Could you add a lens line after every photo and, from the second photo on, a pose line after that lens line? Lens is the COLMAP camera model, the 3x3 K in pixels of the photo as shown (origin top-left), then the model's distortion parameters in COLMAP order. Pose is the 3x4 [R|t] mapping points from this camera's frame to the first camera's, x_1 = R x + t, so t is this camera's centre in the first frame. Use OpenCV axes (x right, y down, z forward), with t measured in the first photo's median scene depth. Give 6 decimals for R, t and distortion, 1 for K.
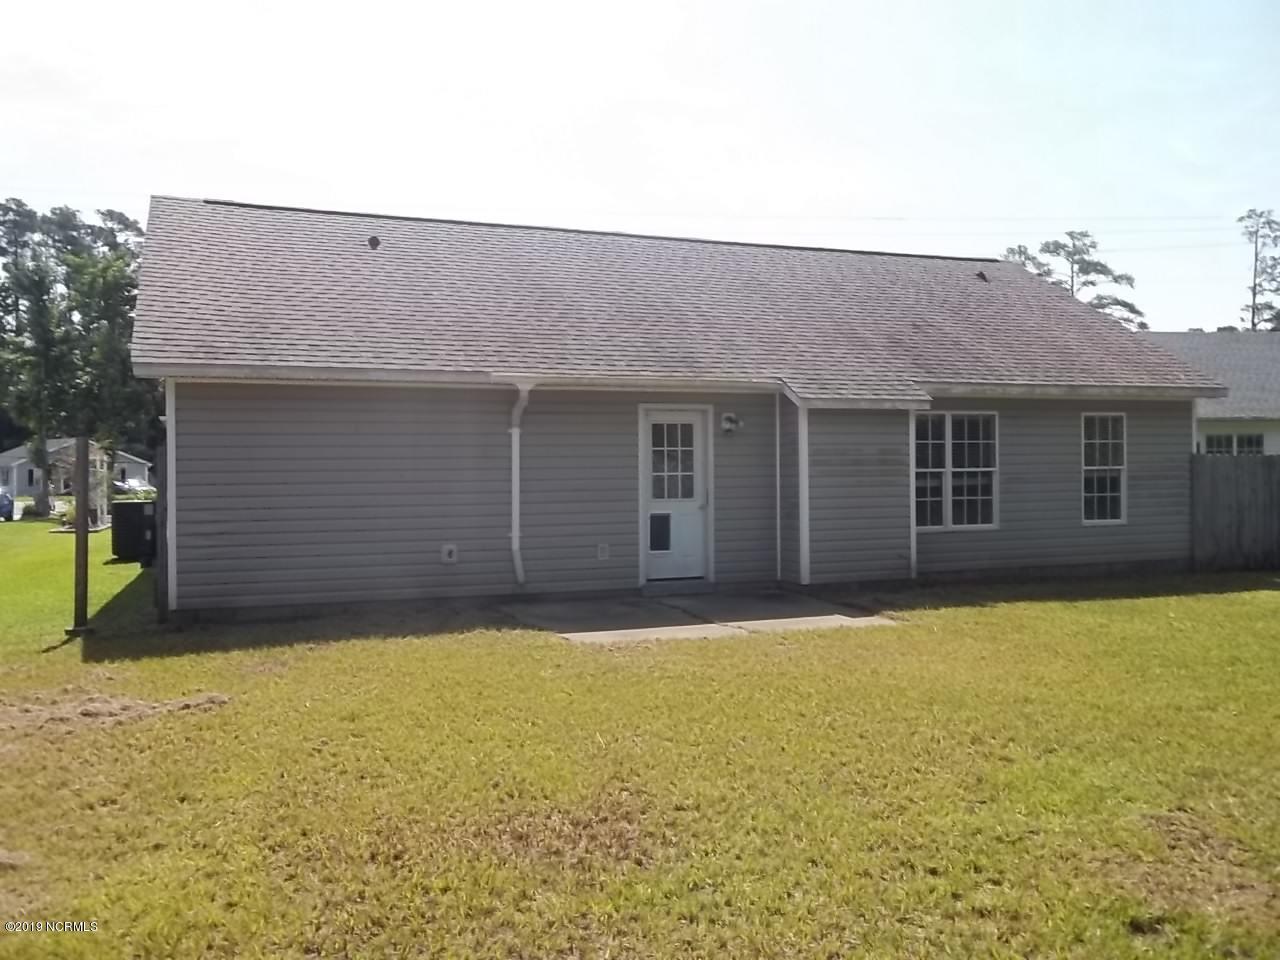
lens RADIAL K [[1088.6, 0, 640.0], [0, 1088.6, 480.0], [0, 0, 1]] dist [-0.003698, 0.012575]
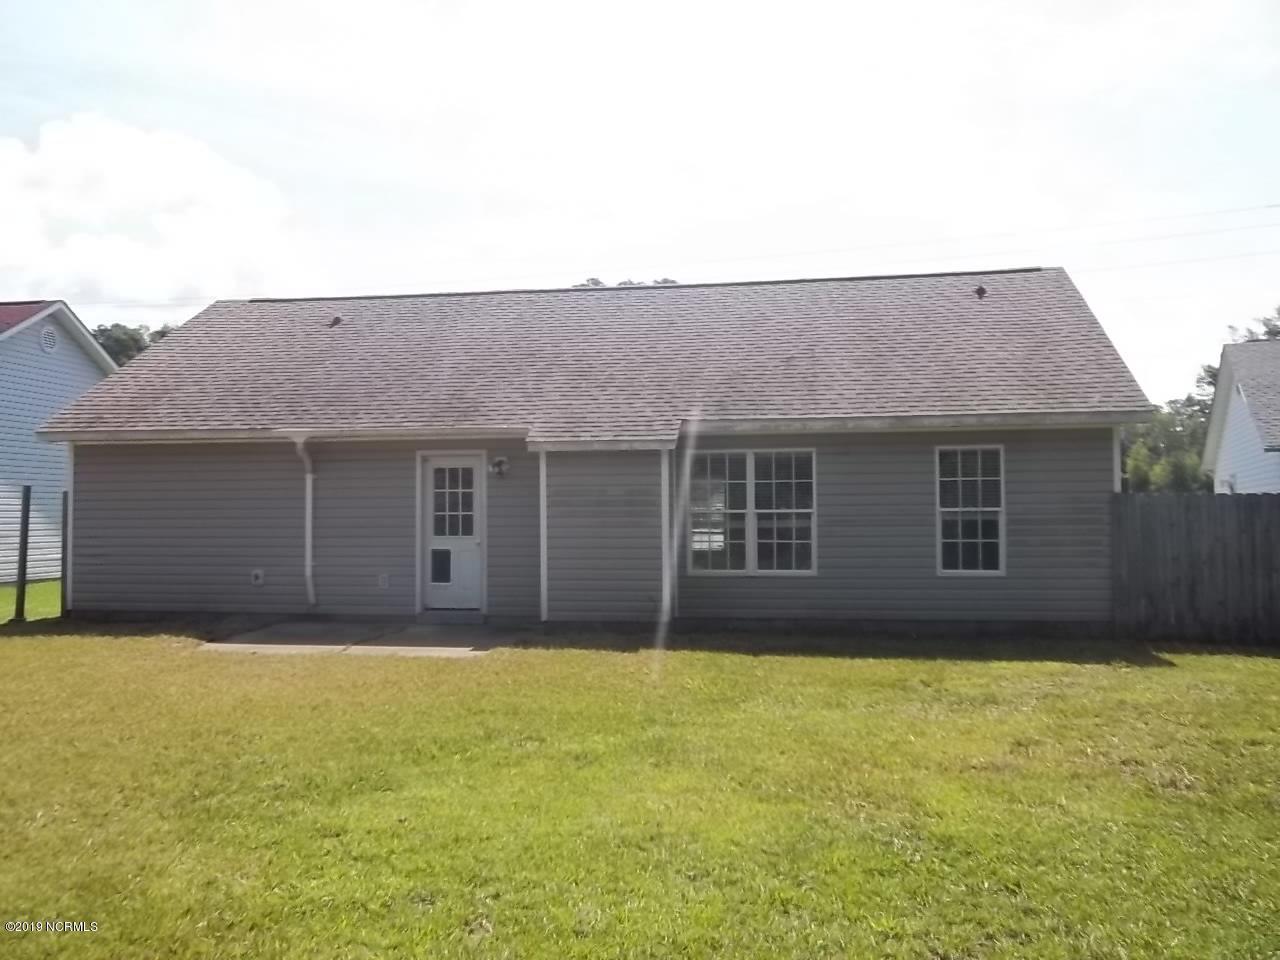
lens RADIAL K [[1088.6, 0, 640.0], [0, 1088.6, 480.0], [0, 0, 1]] dist [-0.003698, 0.012575]
pose [[0.860445, -0.008222, -0.509477, 0.684833], [-0.008334, 0.999509, -0.030204, -0.006858], [0.509475, 0.030235, 0.859954, 0.134341]]
